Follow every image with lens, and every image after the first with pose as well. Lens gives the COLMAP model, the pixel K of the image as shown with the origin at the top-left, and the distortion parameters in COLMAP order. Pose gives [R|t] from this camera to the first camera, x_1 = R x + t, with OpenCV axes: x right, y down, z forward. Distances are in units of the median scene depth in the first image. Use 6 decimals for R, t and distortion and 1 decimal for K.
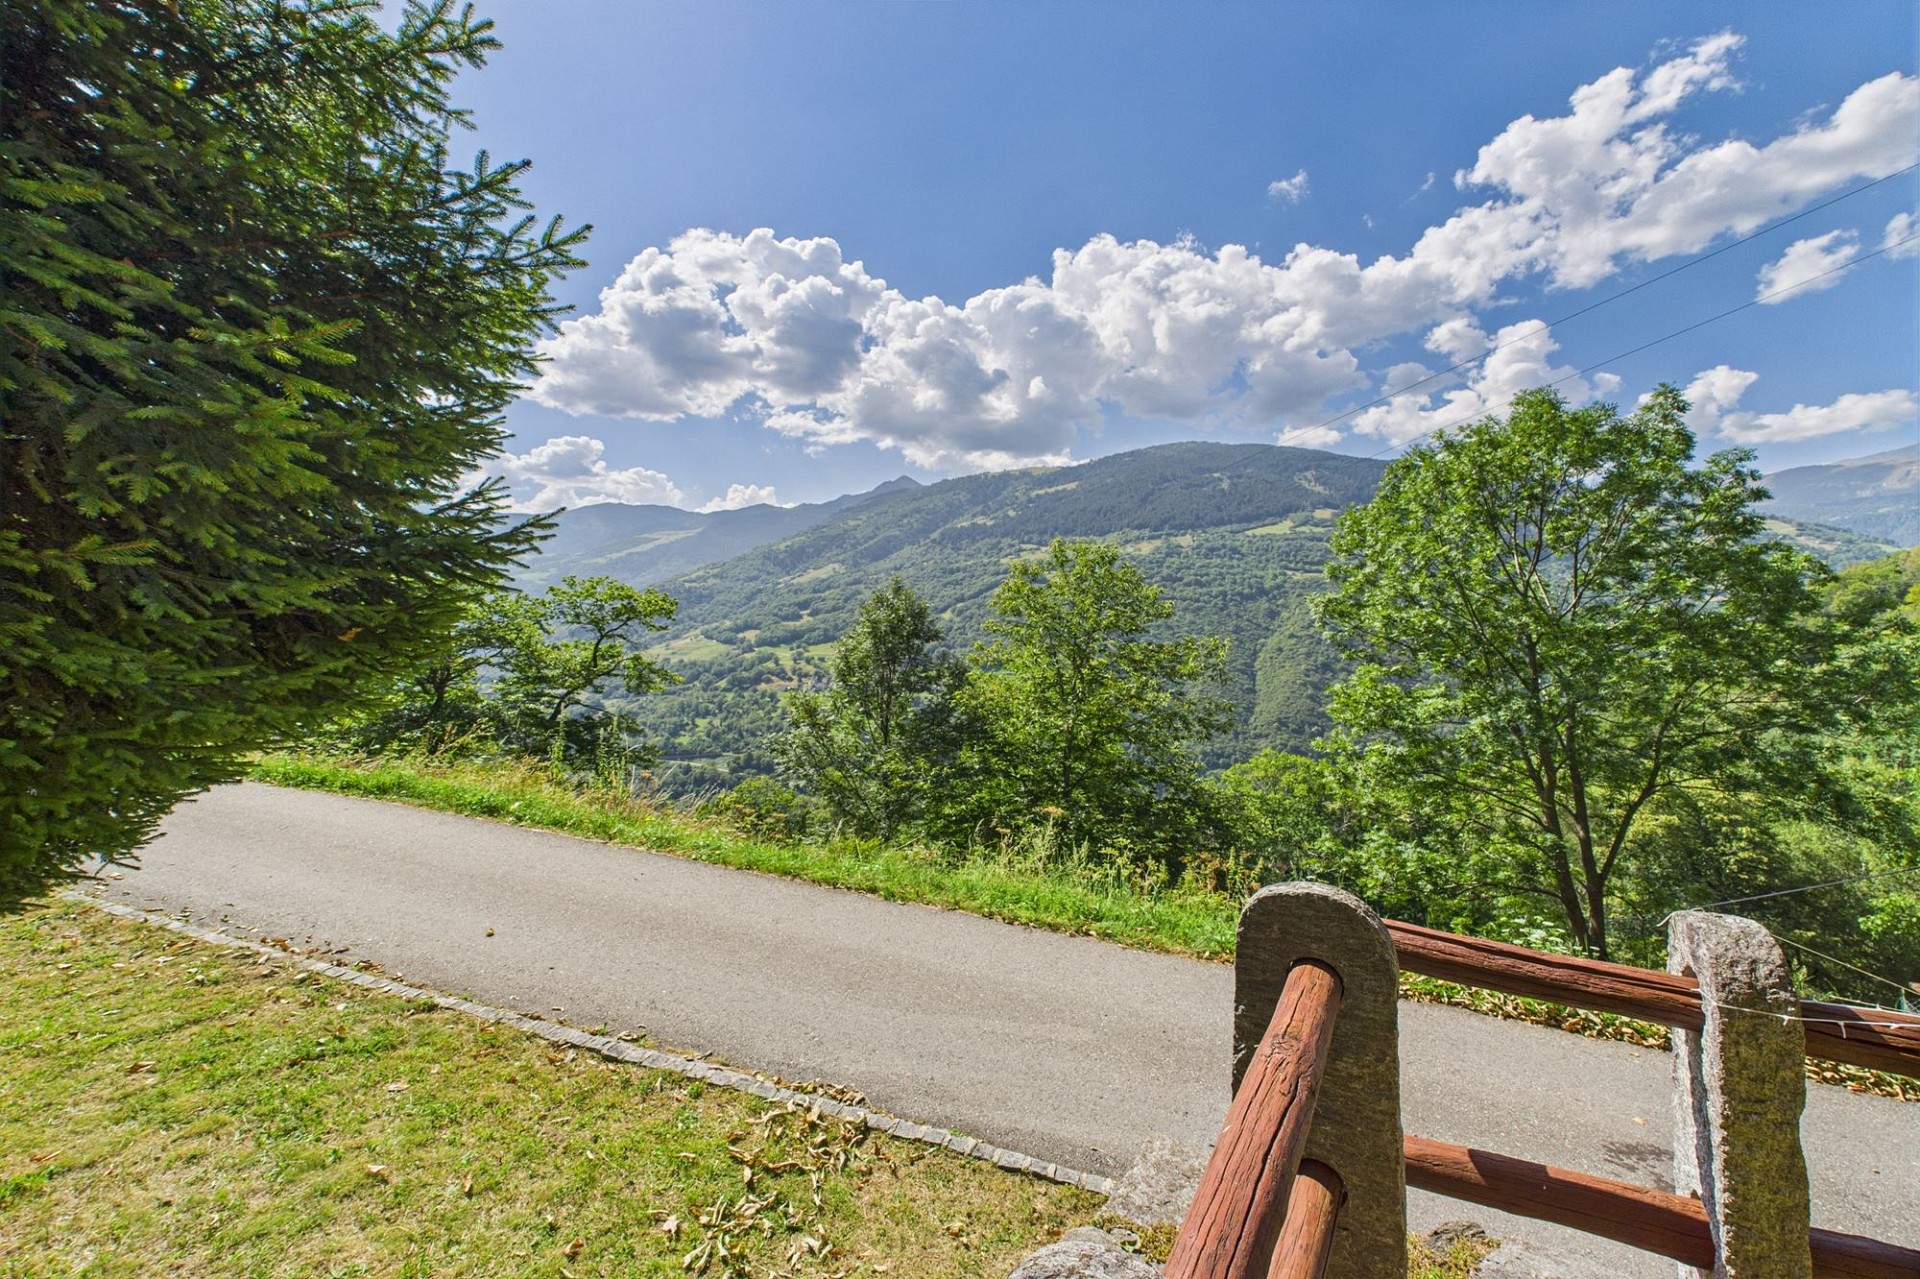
lens RADIAL K [[771.4, 0, 963.5], [0, 771.4, 602.4], [0, 0, 1]] dist [0.003470, -0.000481]
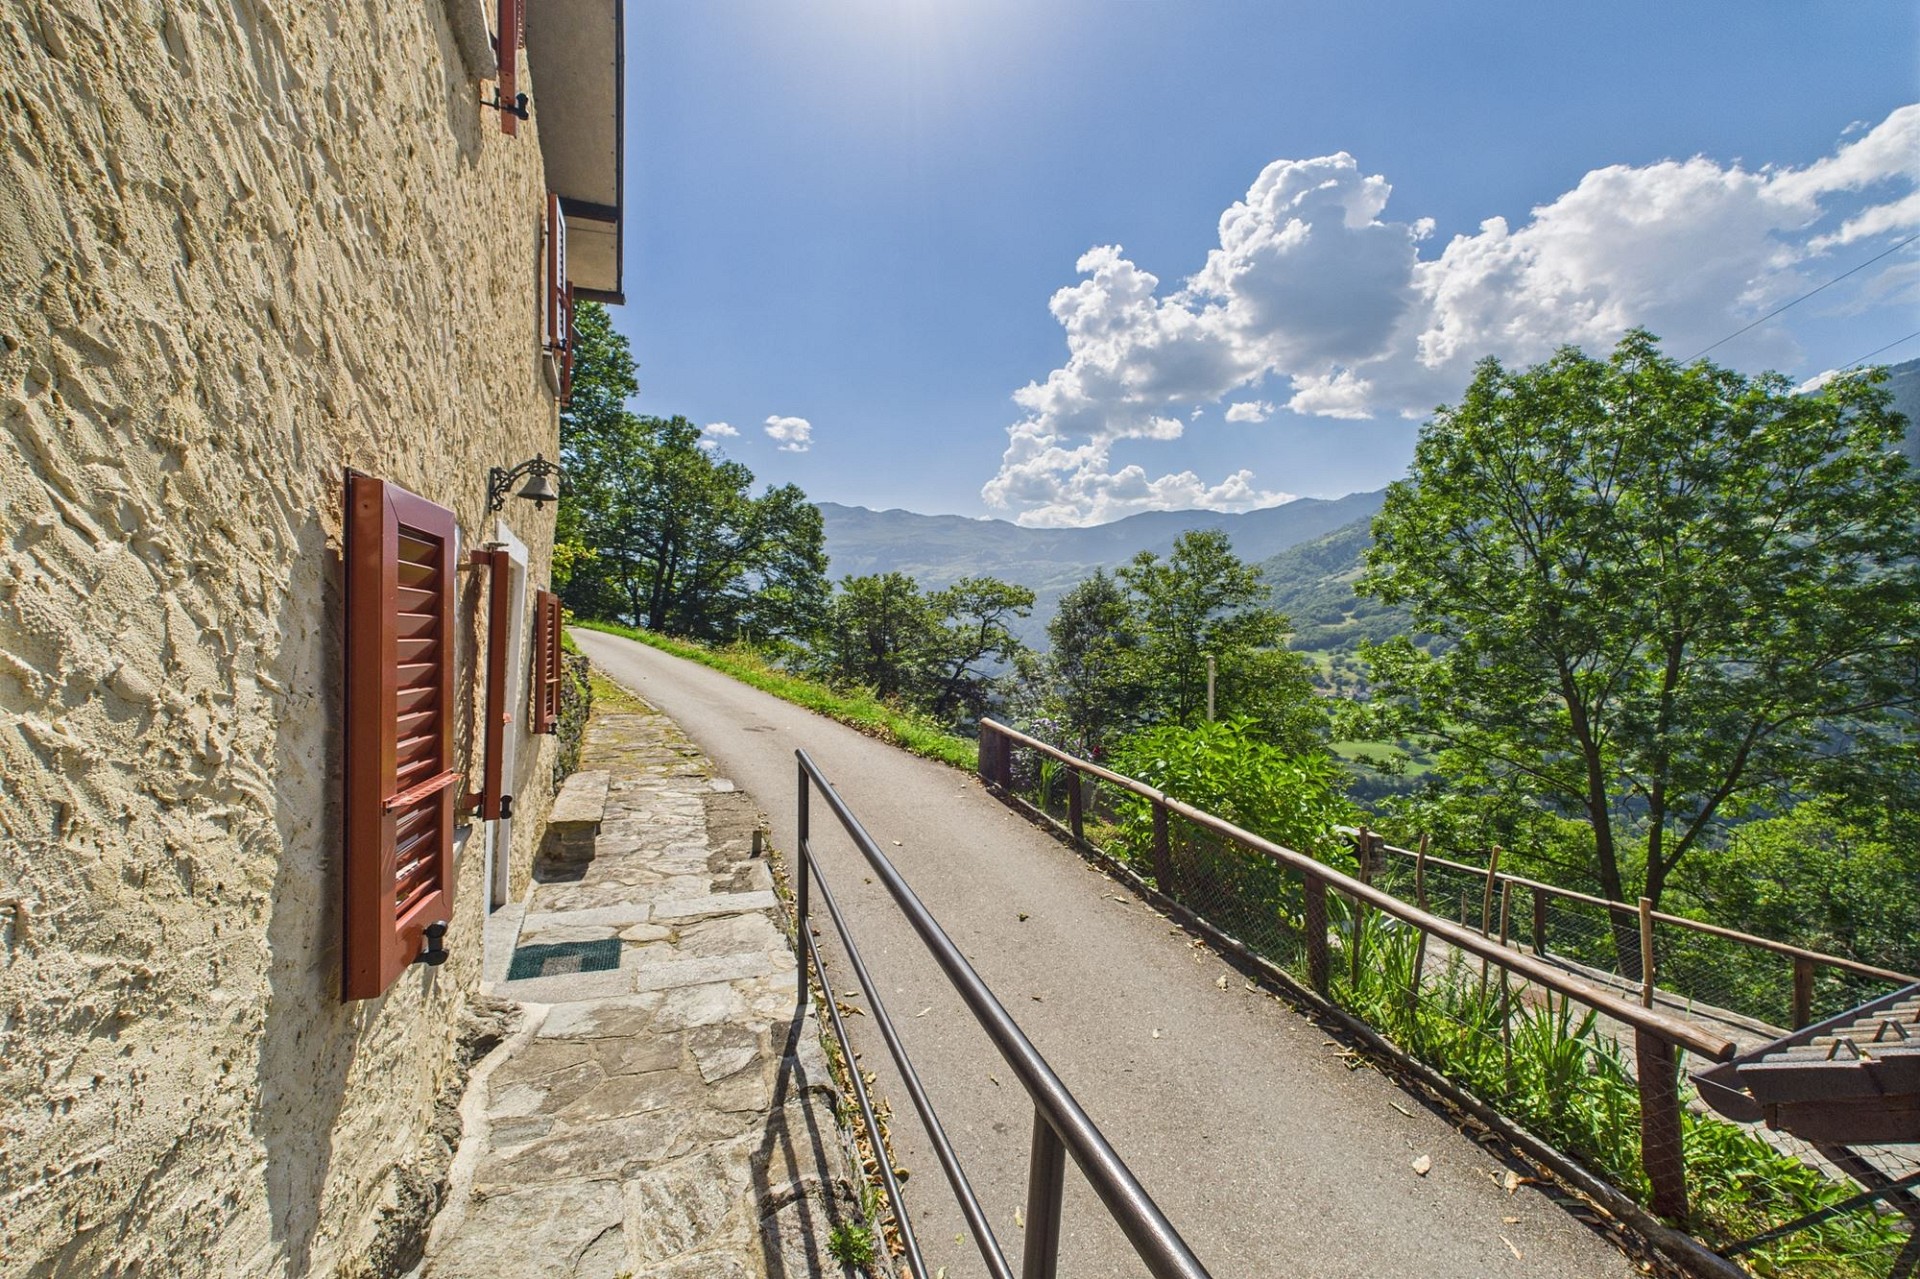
lens RADIAL K [[771.4, 0, 953.1], [0, 771.4, 621.7], [0, 0, 1]] dist [0.003470, -0.000481]
pose [[0.777080, 0.007686, -0.629355, 0.360249], [0.006330, 0.999779, 0.020026, 0.017036], [0.629370, -0.019546, 0.776860, -0.103890]]
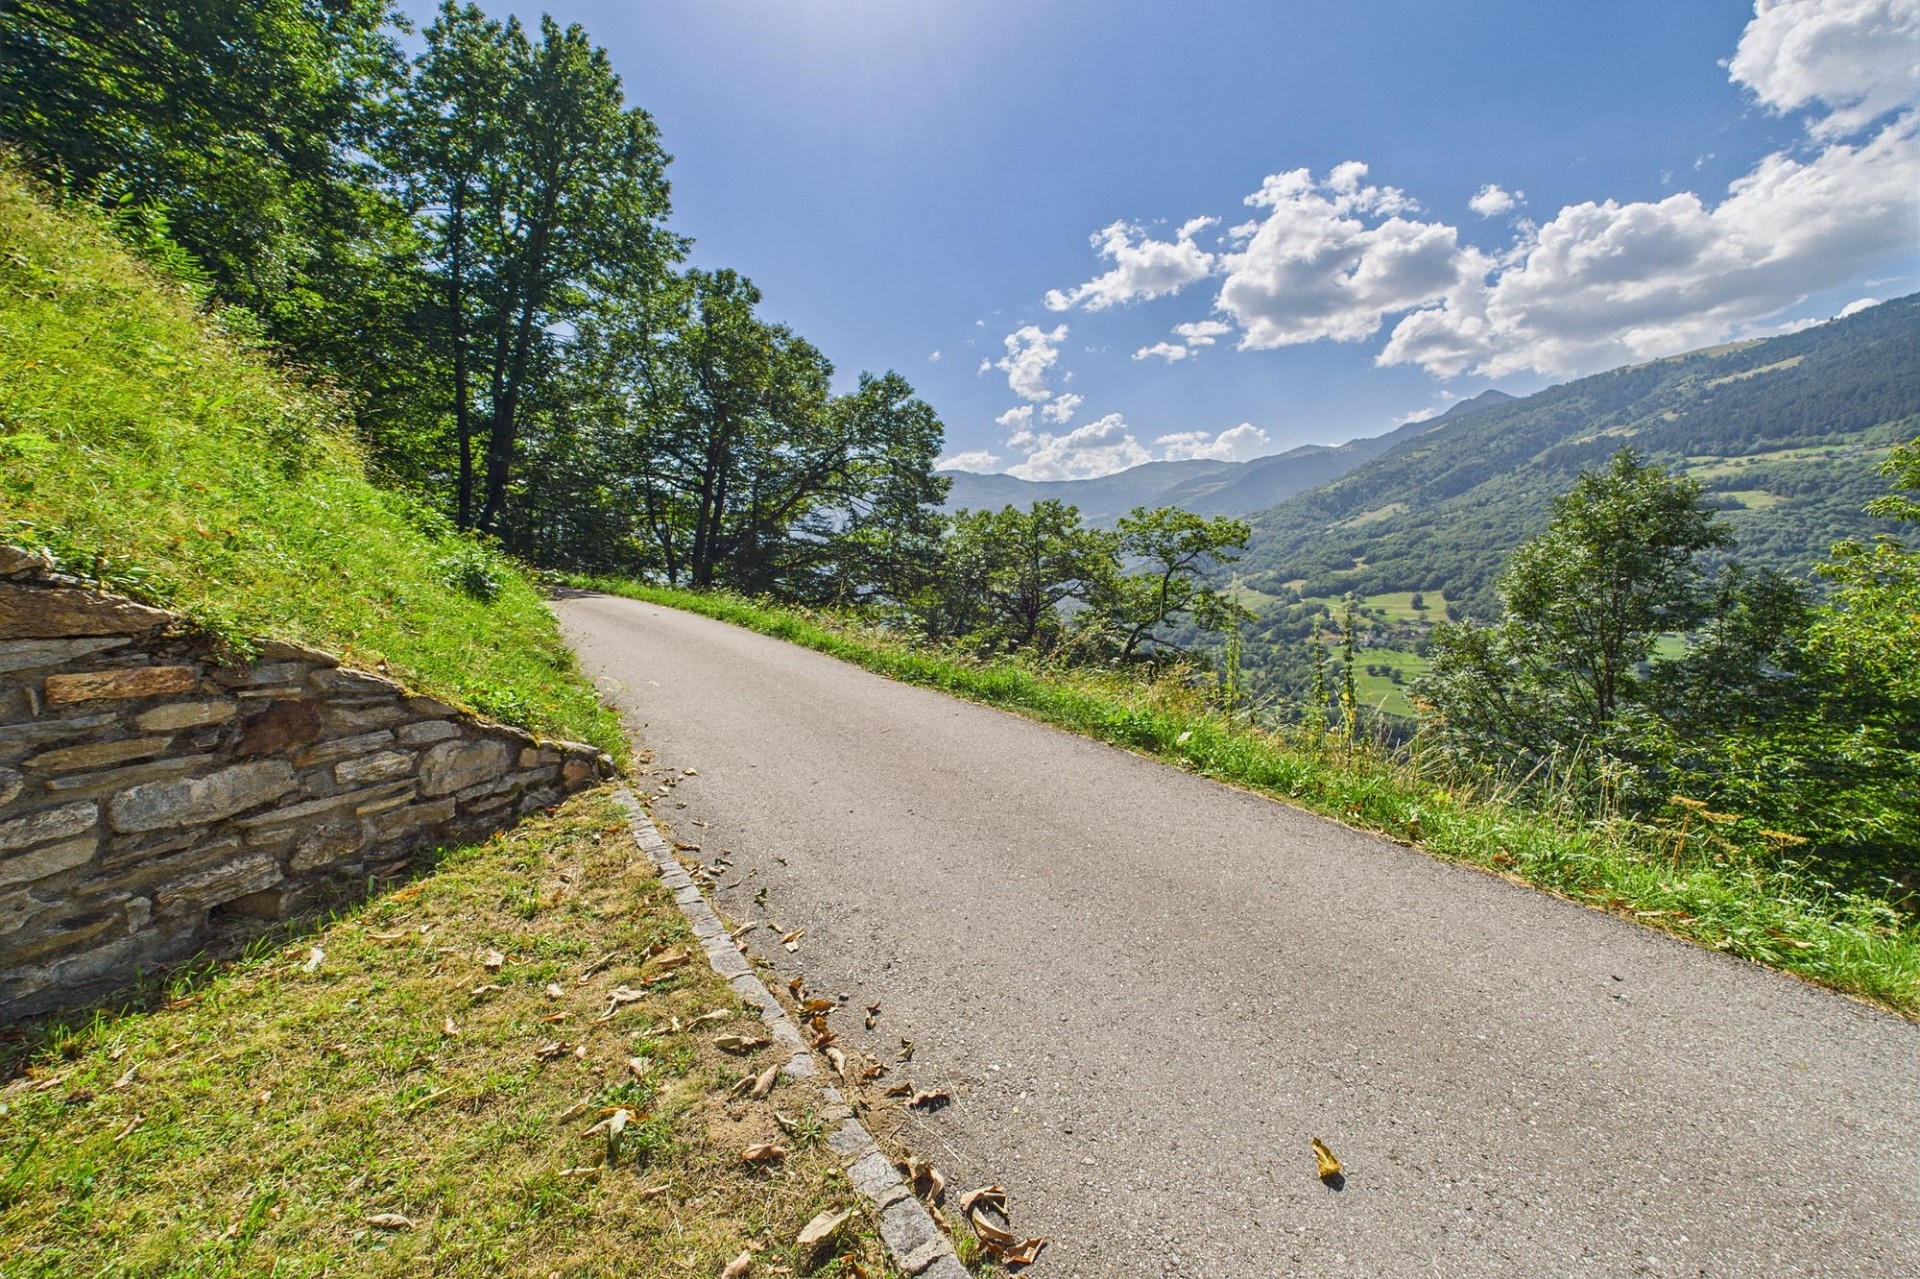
lens RADIAL K [[771.4, 0, 959.1], [0, 771.4, 580.6], [0, 0, 1]] dist [0.003470, -0.000481]
pose [[0.777610, -0.007729, -0.628700, -0.076583], [0.030155, 0.999232, 0.025012, 0.027770], [0.628024, -0.038408, 0.777246, 0.099331]]
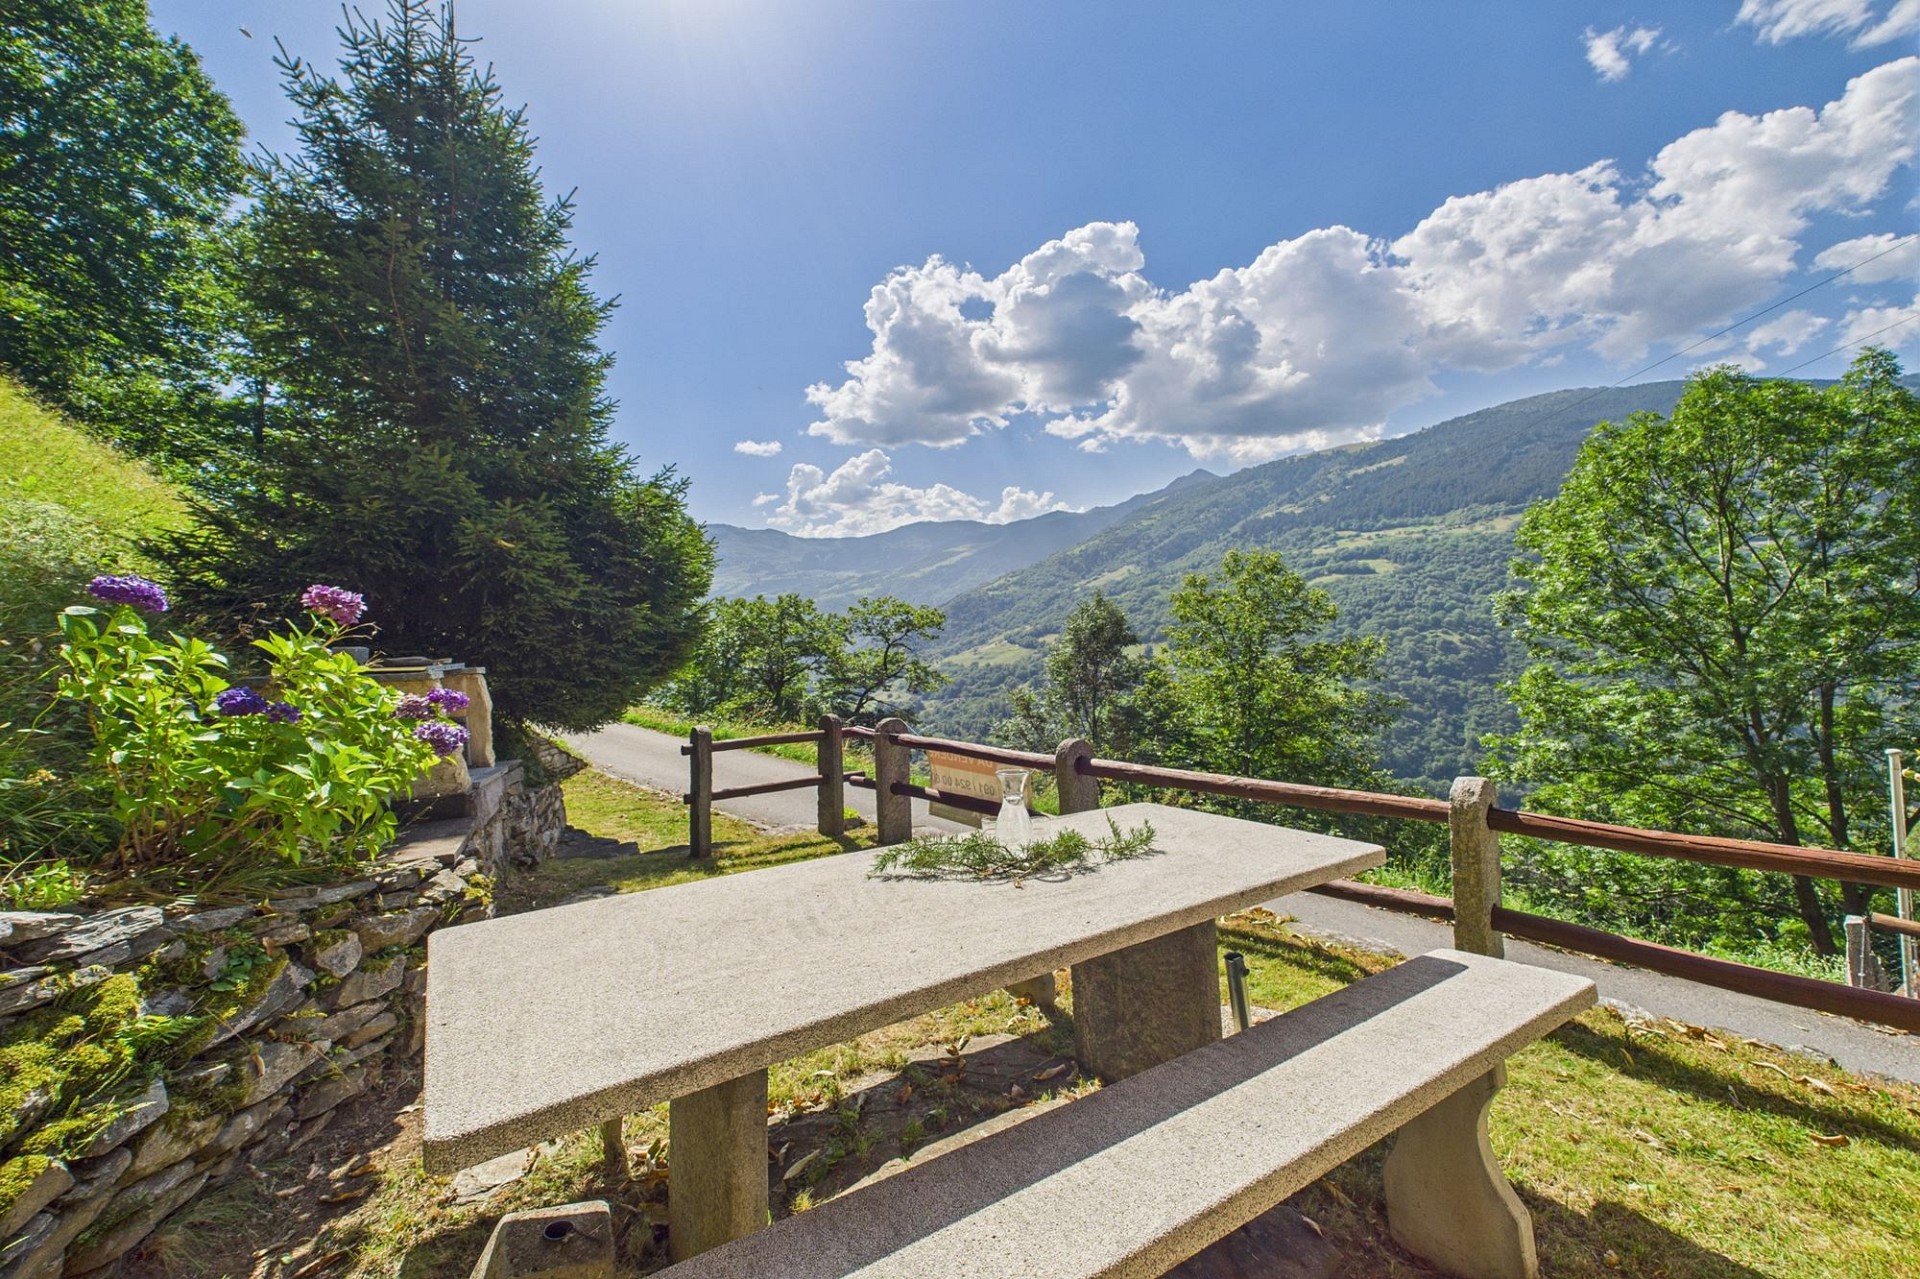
lens RADIAL K [[771.4, 0, 937.6], [0, 771.4, 605.8], [0, 0, 1]] dist [0.003470, -0.000481]
pose [[0.914878, -0.038529, -0.401887, 0.104432], [0.038712, 0.999221, -0.007671, -0.006849], [0.401870, -0.008540, 0.915657, -0.100585]]
